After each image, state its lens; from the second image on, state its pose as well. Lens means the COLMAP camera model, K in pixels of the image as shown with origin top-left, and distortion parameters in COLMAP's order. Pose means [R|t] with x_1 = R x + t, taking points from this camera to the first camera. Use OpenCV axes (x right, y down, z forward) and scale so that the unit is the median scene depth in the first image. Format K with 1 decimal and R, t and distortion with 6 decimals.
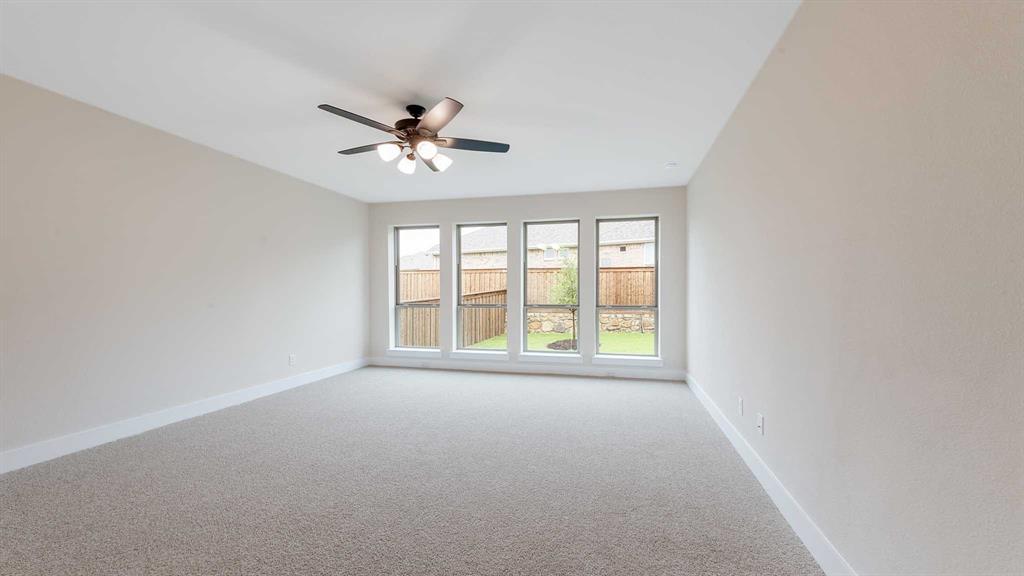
lens RADIAL K [[410.4, 0, 509.8], [0, 410.4, 303.6], [0, 0, 1]] dist [0.000063, 0.000003]
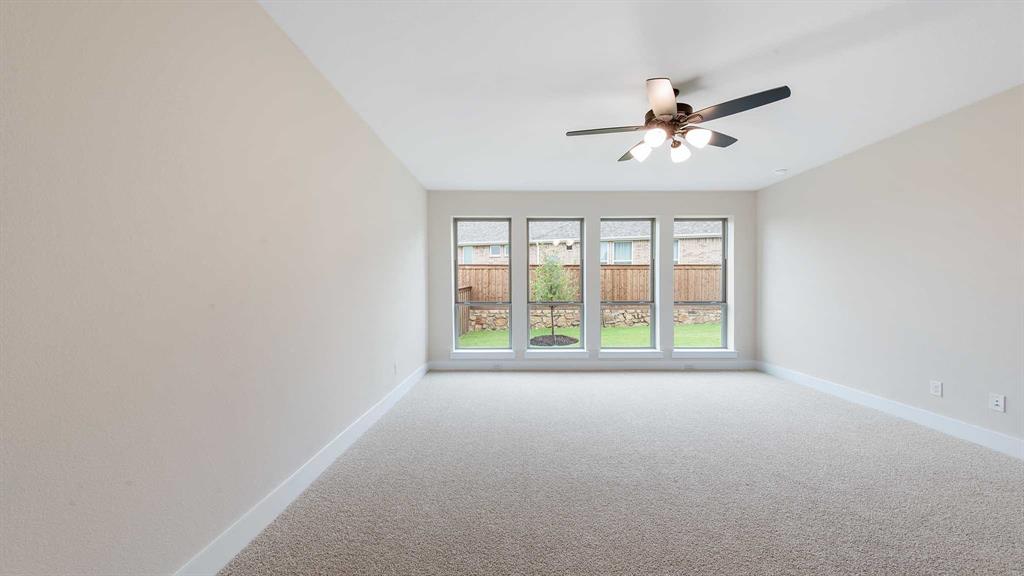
lens RADIAL K [[407.0, 0, 507.5], [0, 407.0, 291.1], [0, 0, 1]] dist [-0.014474, 0.000118]
pose [[0.972658, -0.004423, 0.232201, -0.239133], [0.009708, 0.999719, -0.021624, -0.001479], [-0.232041, 0.023287, 0.972427, 0.055888]]
